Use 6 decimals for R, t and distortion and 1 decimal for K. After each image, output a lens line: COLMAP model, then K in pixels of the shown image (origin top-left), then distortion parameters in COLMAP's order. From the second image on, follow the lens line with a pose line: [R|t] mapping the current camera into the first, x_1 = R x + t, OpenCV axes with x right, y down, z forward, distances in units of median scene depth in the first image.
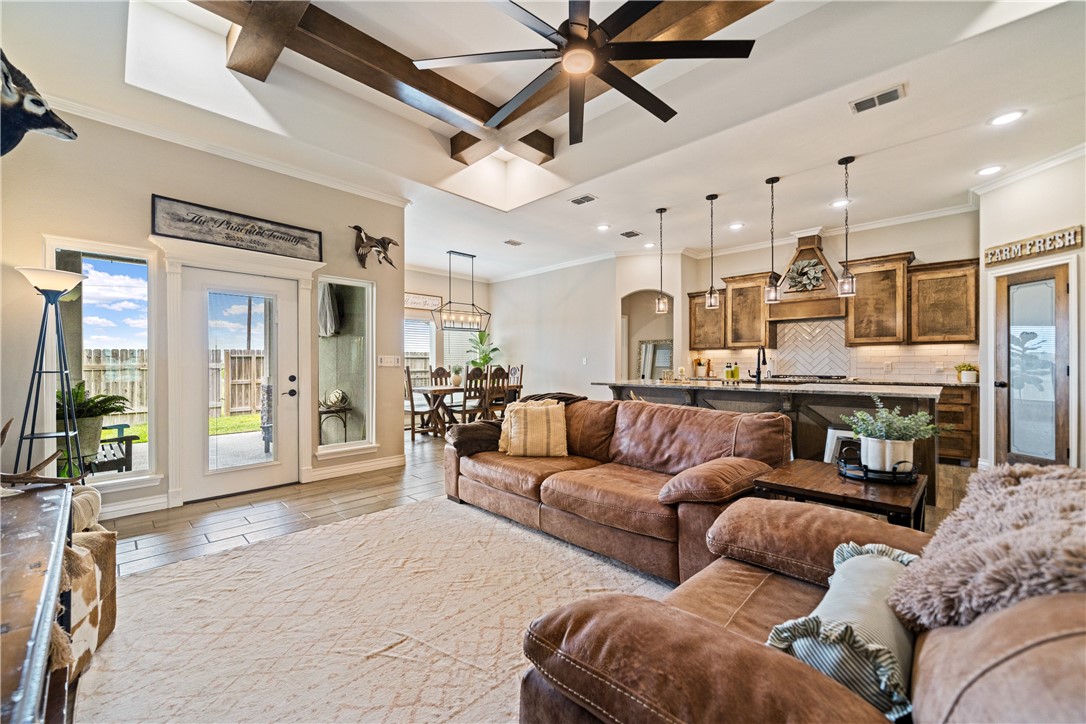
lens RADIAL K [[428.3, 0, 544.2], [0, 428.3, 366.1], [0, 0, 1]] dist [-0.001199, 0.000167]
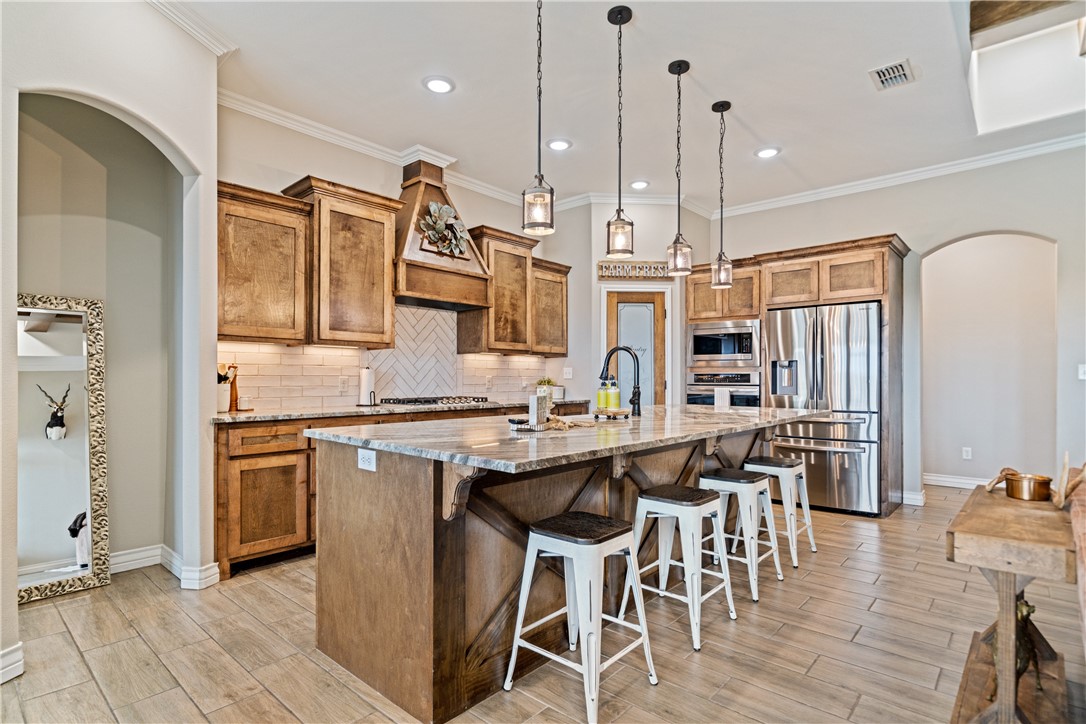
lens RADIAL K [[543.2, 0, 548.5], [0, 543.2, 376.3], [0, 0, 1]] dist [0.000186, 0.000642]
pose [[-0.045311, 0.005048, 0.998960, -0.182148], [0.003241, 0.999983, -0.004906, -0.004638], [-0.998968, 0.003016, -0.045326, 1.087187]]
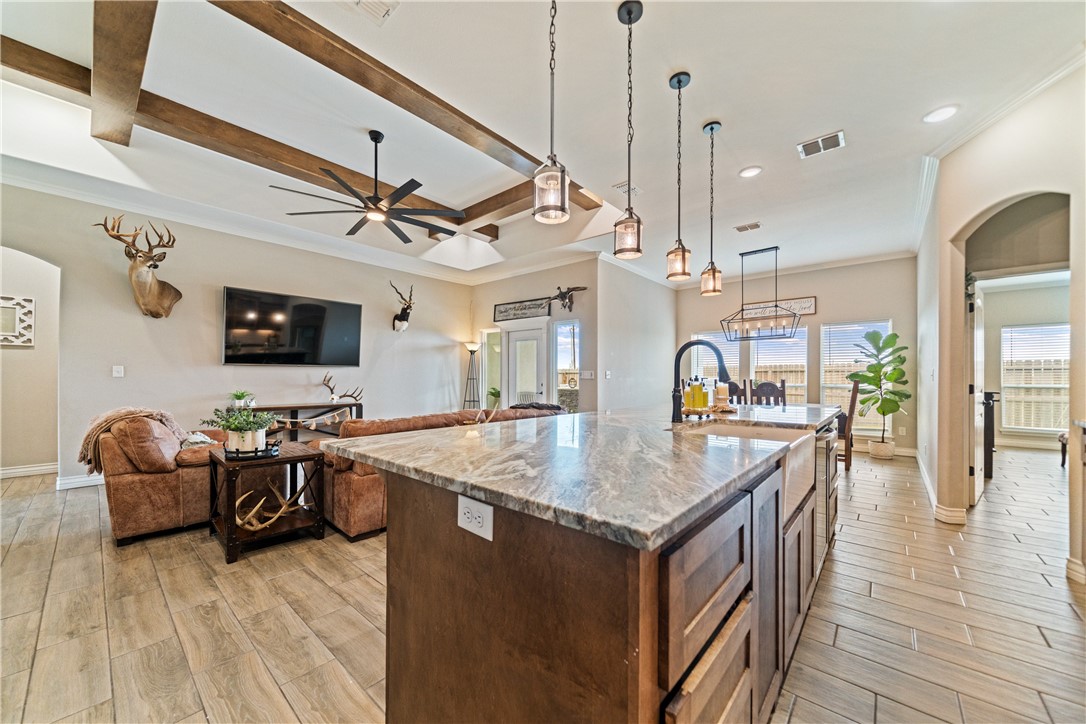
lens RADIAL K [[394.0, 0, 540.1], [0, 394.0, 376.4], [0, 0, 1]] dist [-0.001668, -0.000233]
pose [[0.054468, 0.002920, -0.998511, 0.877067], [-0.009534, 0.999952, 0.002404, -0.007752], [0.998470, 0.009389, 0.054494, 0.773735]]
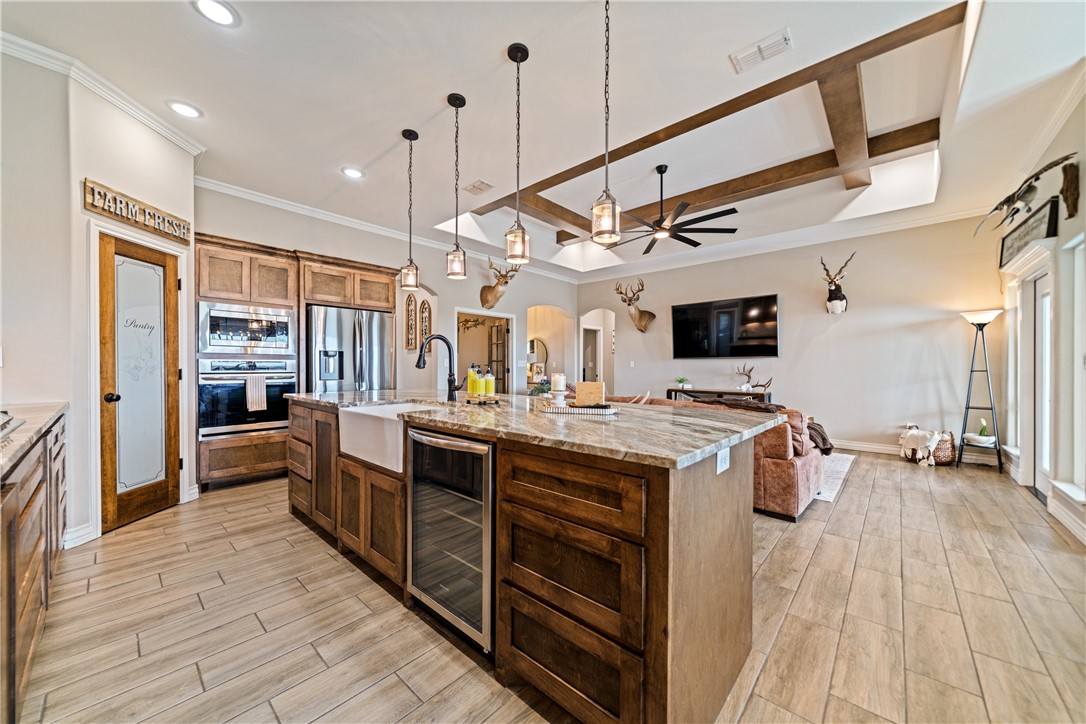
lens RADIAL K [[391.9, 0, 544.4], [0, 391.9, 368.4], [0, 0, 1]] dist [-0.001293, -0.000256]
pose [[-0.999343, 0.000521, -0.036253, 0.372165], [0.000112, 0.999937, 0.011264, -0.008644], [0.036257, 0.011252, -0.999279, 1.468705]]
